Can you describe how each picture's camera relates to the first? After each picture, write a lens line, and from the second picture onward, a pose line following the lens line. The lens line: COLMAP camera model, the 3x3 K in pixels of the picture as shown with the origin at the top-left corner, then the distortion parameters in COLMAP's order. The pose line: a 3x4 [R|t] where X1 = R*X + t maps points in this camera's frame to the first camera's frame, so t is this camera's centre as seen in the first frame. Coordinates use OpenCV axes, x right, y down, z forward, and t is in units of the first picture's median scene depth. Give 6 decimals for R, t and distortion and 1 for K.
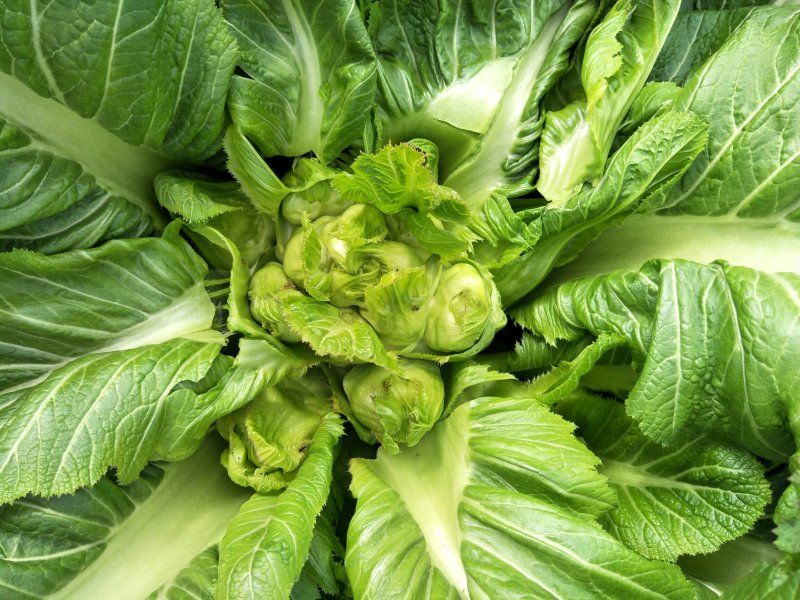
lens RADIAL K [[682.5, 0, 400.0], [0, 682.5, 300.0], [0, 0, 1]] dist [-0.069833, 0.026929]
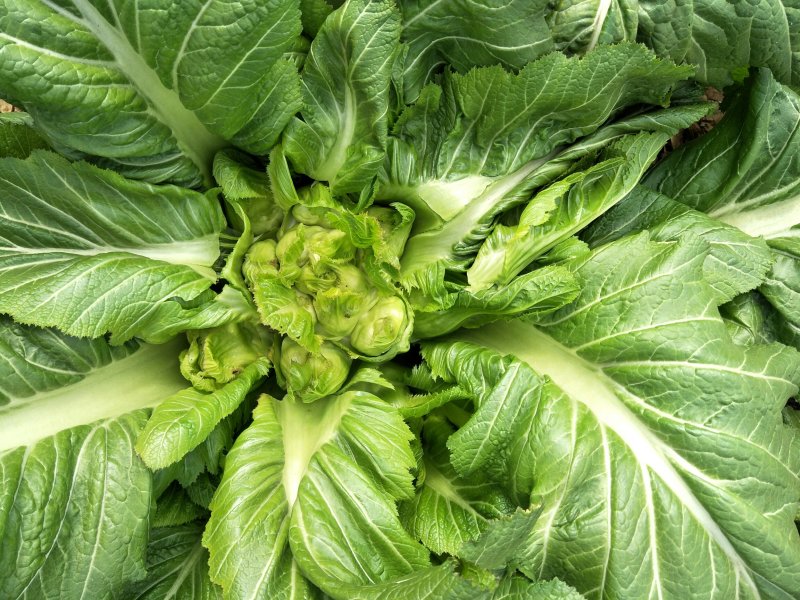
lens RADIAL K [[652.9, 0, 400.0], [0, 652.9, 300.0], [0, 0, 1]] dist [-0.051569, -0.071070]
pose [[0.909086, 0.416545, 0.007279, 0.099684], [-0.416441, 0.908086, 0.044241, -0.124950], [0.011819, -0.043250, 0.998994, -0.355334]]
